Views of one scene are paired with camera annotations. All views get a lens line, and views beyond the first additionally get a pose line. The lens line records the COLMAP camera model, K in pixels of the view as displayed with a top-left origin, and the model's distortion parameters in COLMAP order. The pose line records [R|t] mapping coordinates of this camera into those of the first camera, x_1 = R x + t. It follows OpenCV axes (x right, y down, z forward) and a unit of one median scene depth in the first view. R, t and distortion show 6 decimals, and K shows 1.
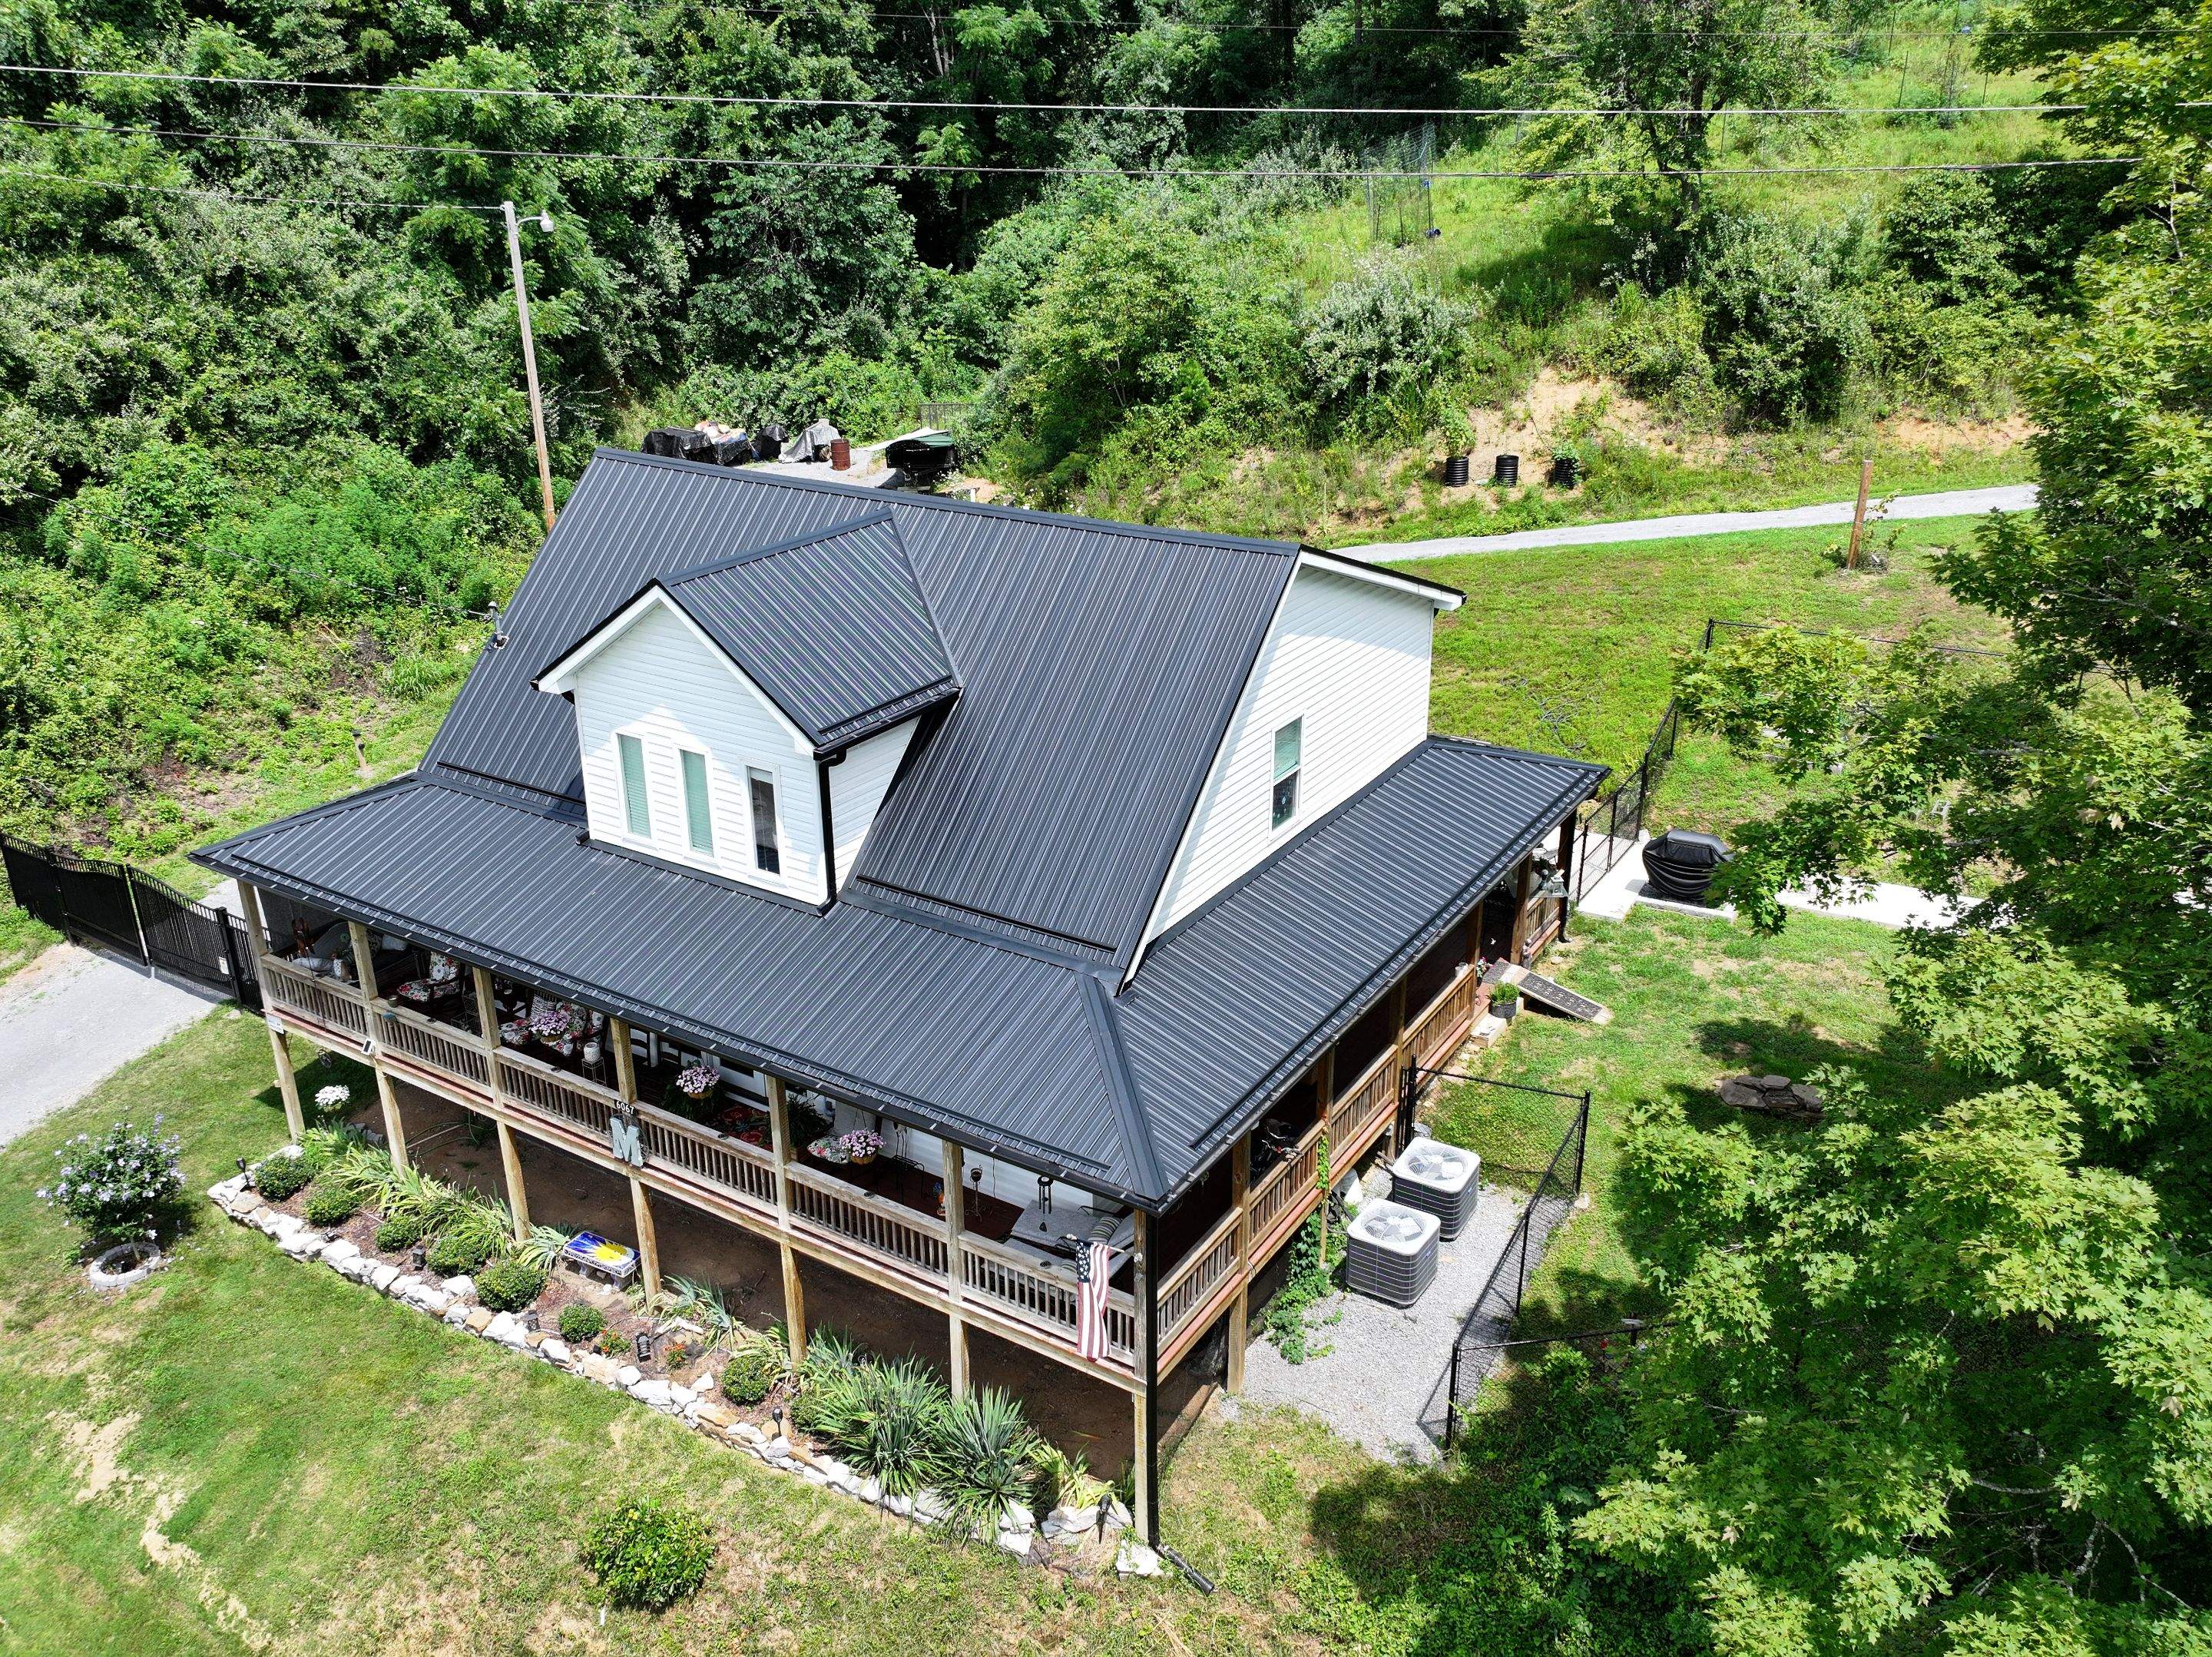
lens RADIAL K [[1762.6, 0, 1112.2], [0, 1762.6, 828.4], [0, 0, 1]] dist [-0.001221, 0.019188]
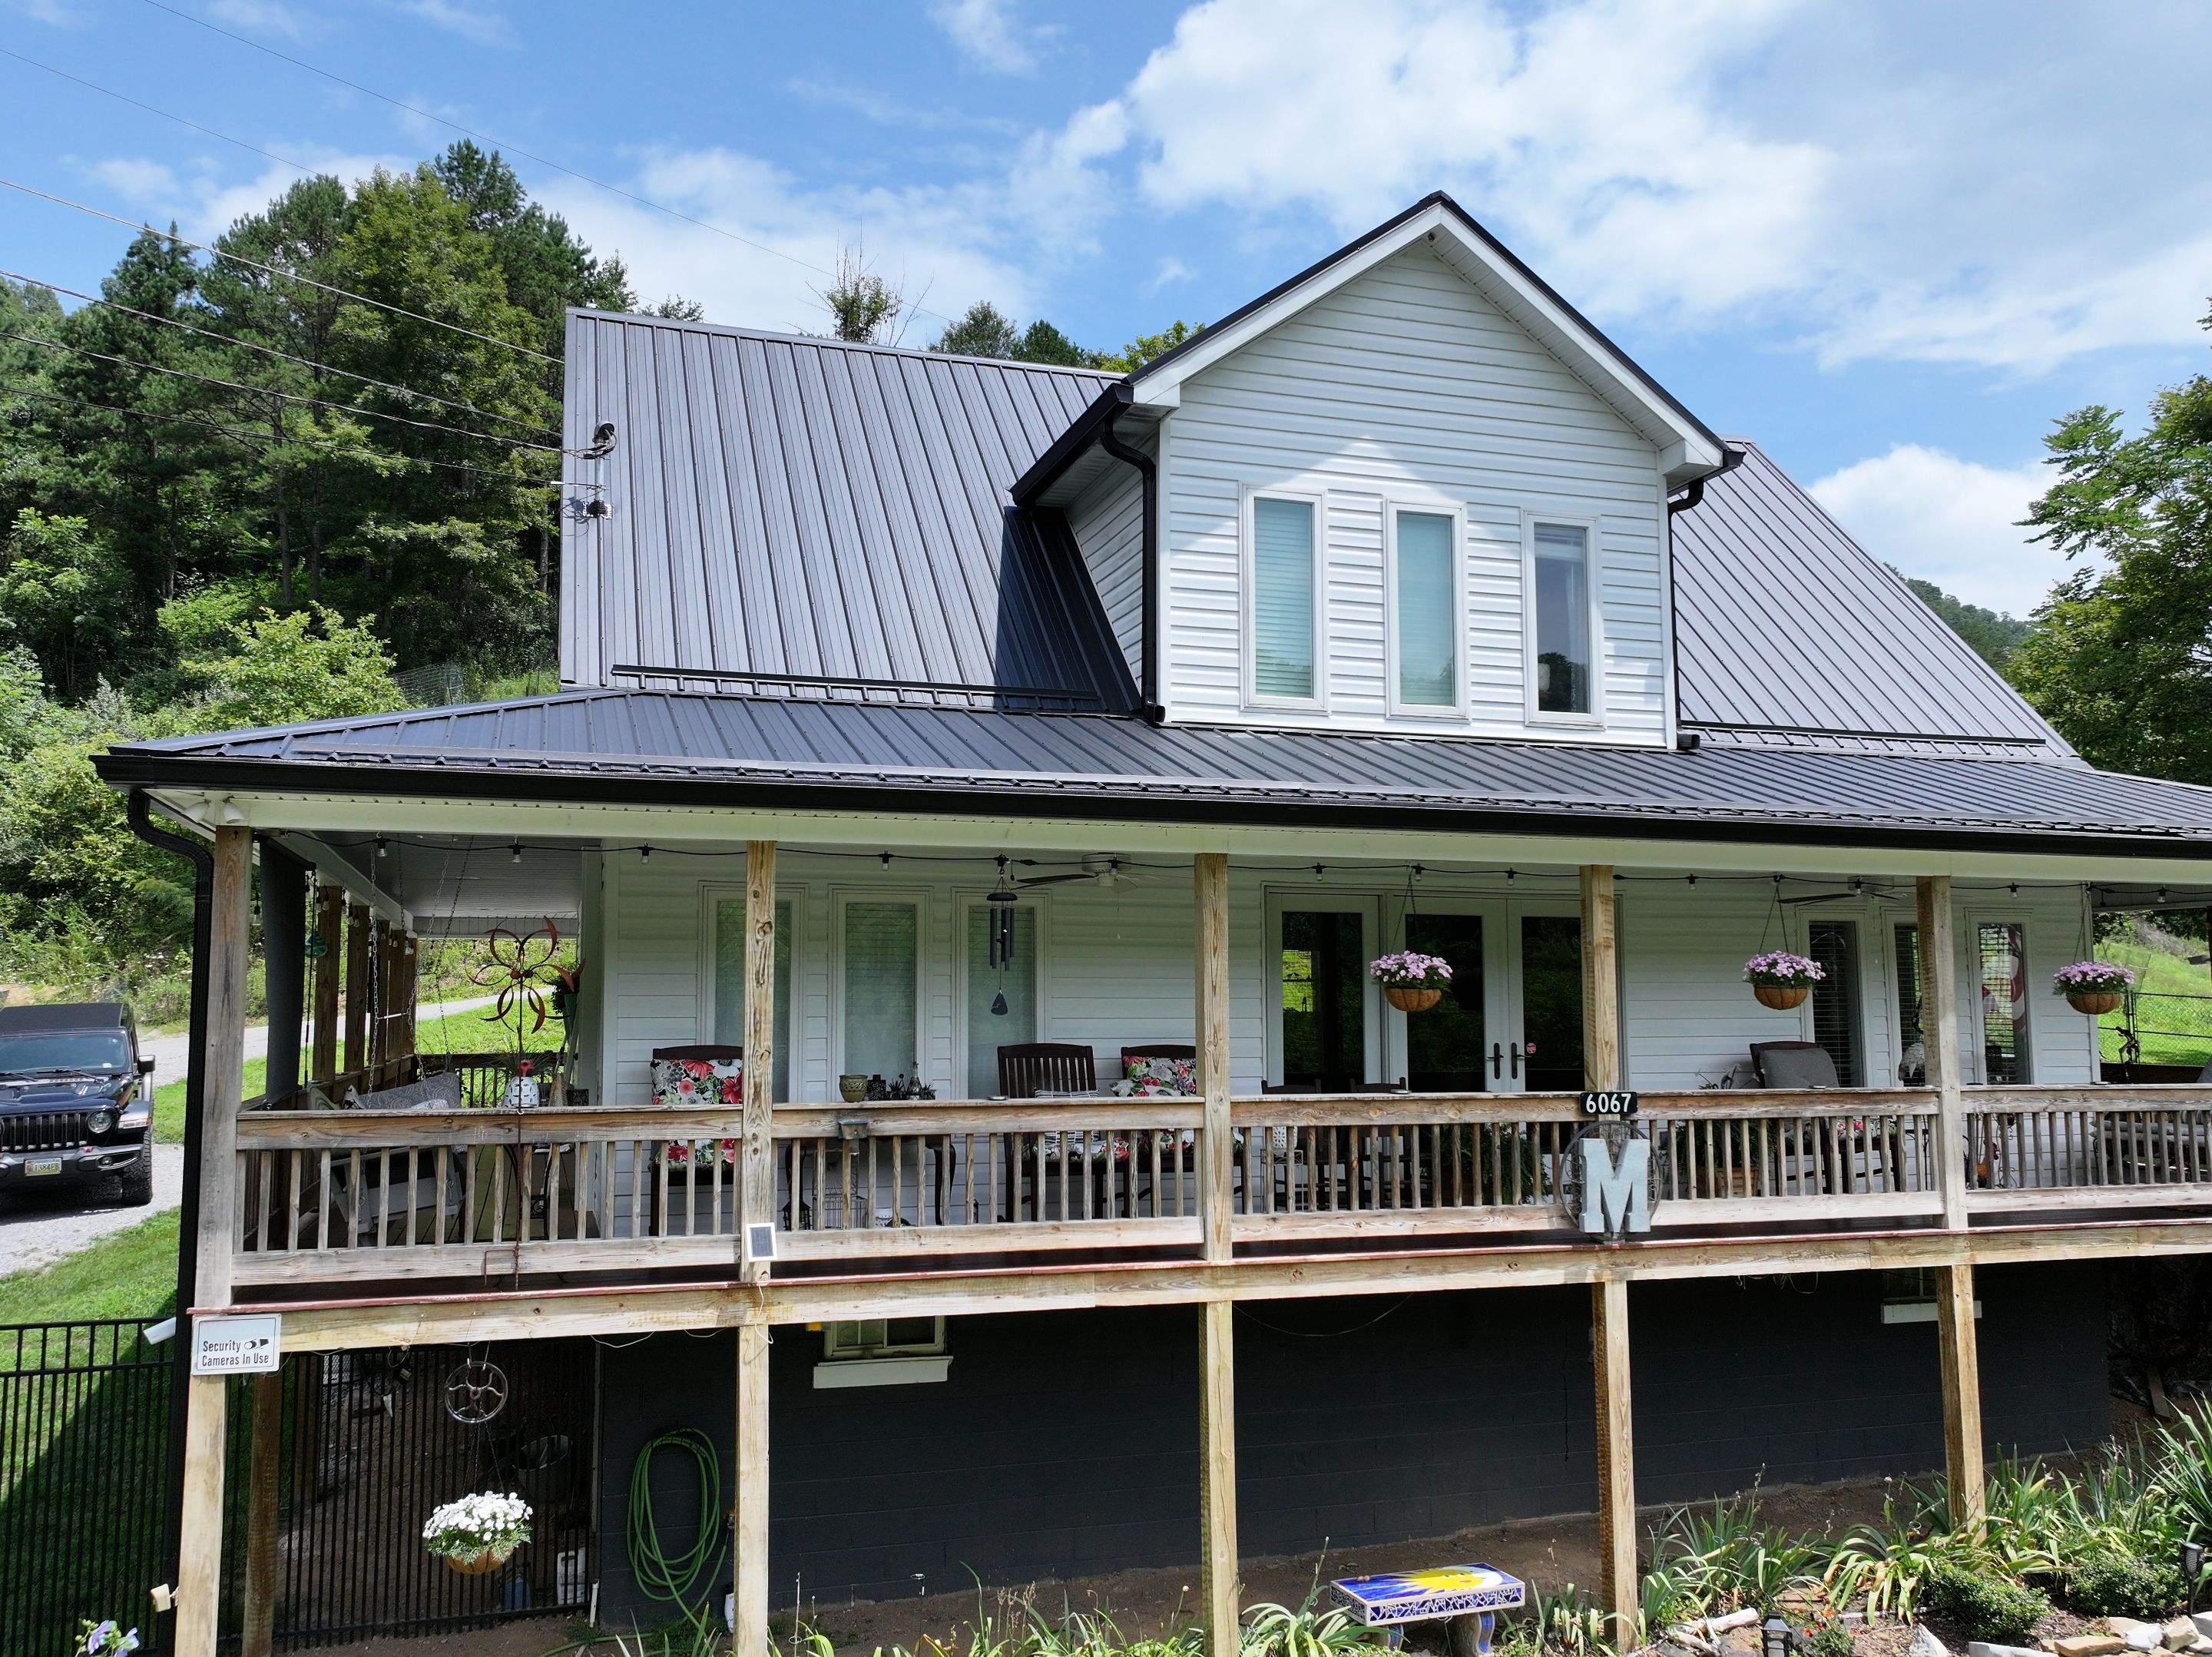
lens RADIAL K [[1762.6, 0, 1098.3], [0, 1762.6, 832.5], [0, 0, 1]] dist [-0.001221, 0.019188]
pose [[0.650136, 0.074297, 0.756177, -0.379646], [0.292189, 0.894233, -0.339077, 0.110561], [-0.701390, 0.441393, 0.559664, 0.410541]]
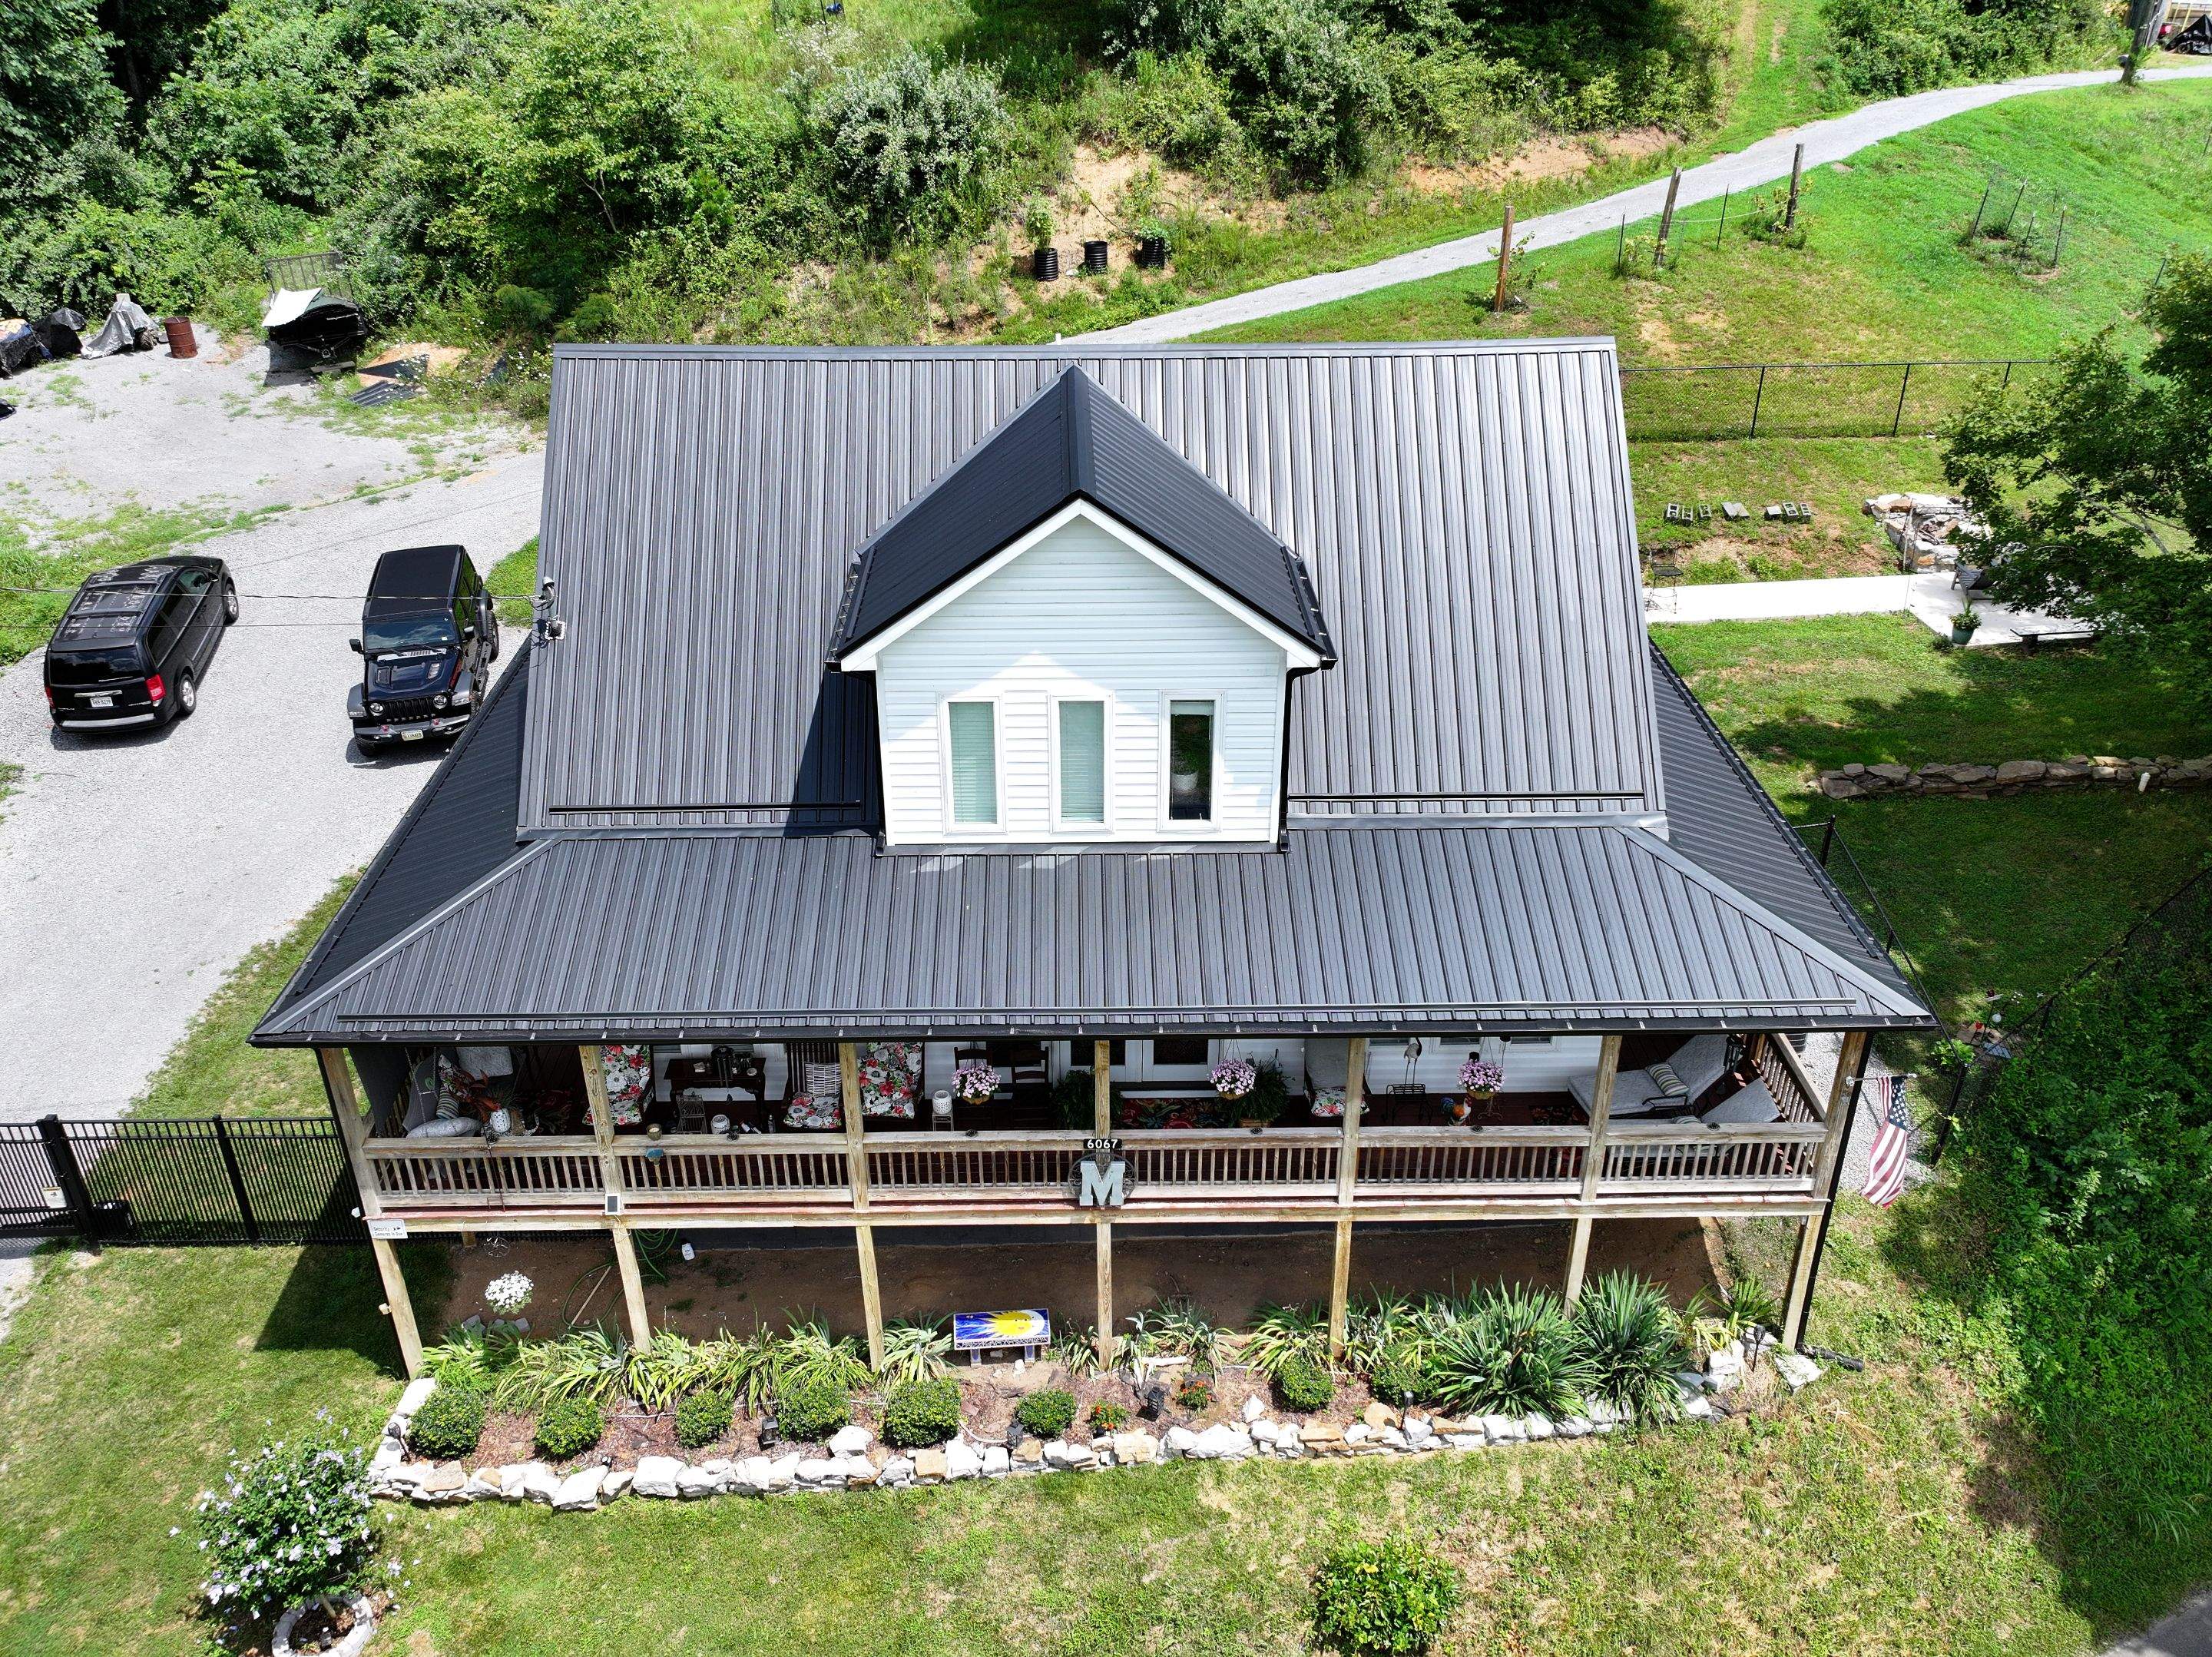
lens RADIAL K [[1762.6, 0, 1105.6], [0, 1762.6, 826.6], [0, 0, 1]] dist [-0.001221, 0.019188]
pose [[0.836513, -0.265592, 0.479277, -0.323839], [0.212065, 0.963437, 0.163759, -0.060429], [-0.505247, -0.035349, 0.862251, 0.154495]]
